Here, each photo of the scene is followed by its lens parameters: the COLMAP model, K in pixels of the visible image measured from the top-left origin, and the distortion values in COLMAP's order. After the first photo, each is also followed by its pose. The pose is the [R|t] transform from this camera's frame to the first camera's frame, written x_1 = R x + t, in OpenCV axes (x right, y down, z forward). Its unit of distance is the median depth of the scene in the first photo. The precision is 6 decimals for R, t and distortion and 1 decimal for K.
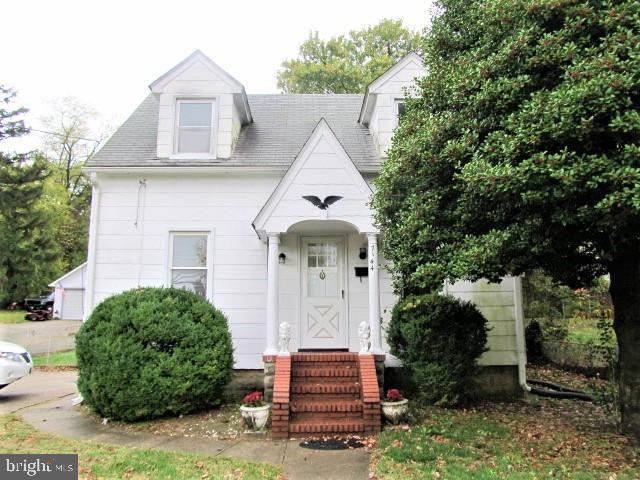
lens RADIAL K [[526.5, 0, 322.8], [0, 526.5, 241.0], [0, 0, 1]] dist [-0.067199, 0.029577]
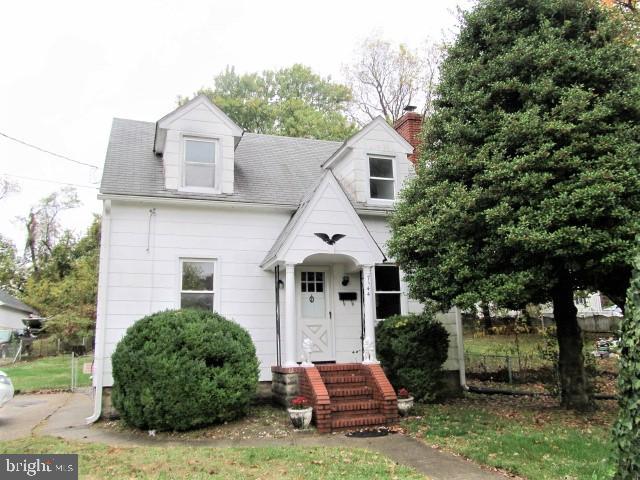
lens RADIAL K [[526.5, 0, 320.9], [0, 526.5, 242.5], [0, 0, 1]] dist [-0.067199, 0.029577]
pose [[0.952289, 0.037651, 0.302868, -0.434481], [-0.026892, 0.998853, -0.039617, -0.018887], [-0.304012, 0.029583, 0.952209, -0.163125]]
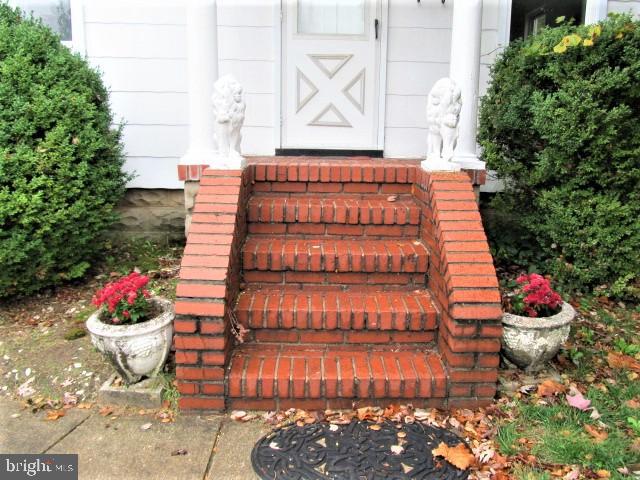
lens RADIAL K [[526.5, 0, 321.1], [0, 526.5, 239.7], [0, 0, 1]] dist [-0.067199, 0.029577]
pose [[0.999726, 0.023336, -0.001986, -0.004492], [-0.020971, 0.929695, 0.367734, 0.132180], [0.010428, -0.367591, 0.929929, 0.655978]]
